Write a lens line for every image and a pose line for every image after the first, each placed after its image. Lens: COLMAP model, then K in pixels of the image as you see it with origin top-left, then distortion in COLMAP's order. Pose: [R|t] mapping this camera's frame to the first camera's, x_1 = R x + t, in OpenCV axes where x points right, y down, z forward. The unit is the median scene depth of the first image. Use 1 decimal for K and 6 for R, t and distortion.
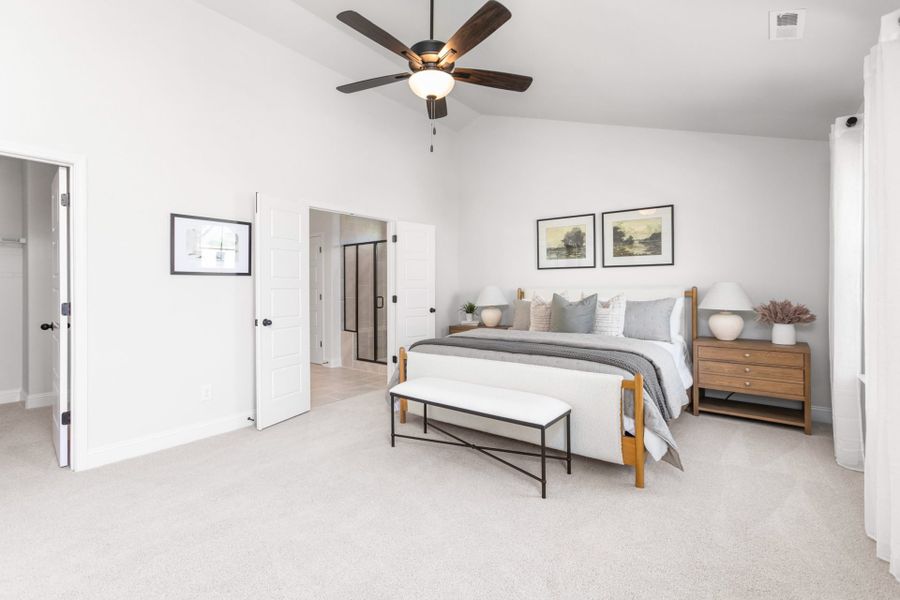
lens RADIAL K [[407.0, 0, 450.4], [0, 407.0, 292.2], [0, 0, 1]] dist [0.007005, 0.000050]
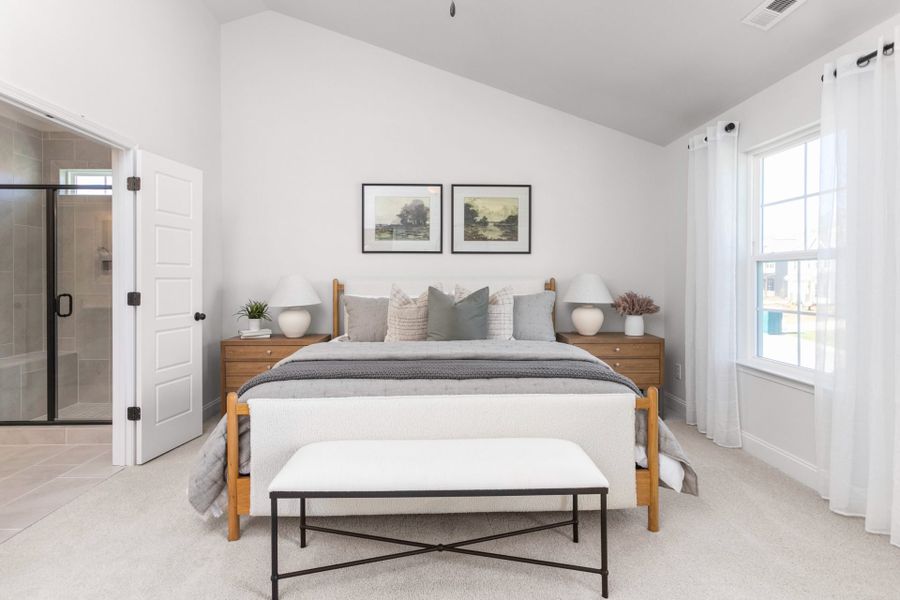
lens RADIAL K [[483.6, 0, 451.8], [0, 483.6, 285.1], [0, 0, 1]] dist [-0.007840, 0.001837]
pose [[0.773935, -0.003407, 0.633256, -0.243944], [0.002438, 0.999994, 0.002400, -0.001275], [-0.633260, -0.000314, 0.773939, 0.295711]]
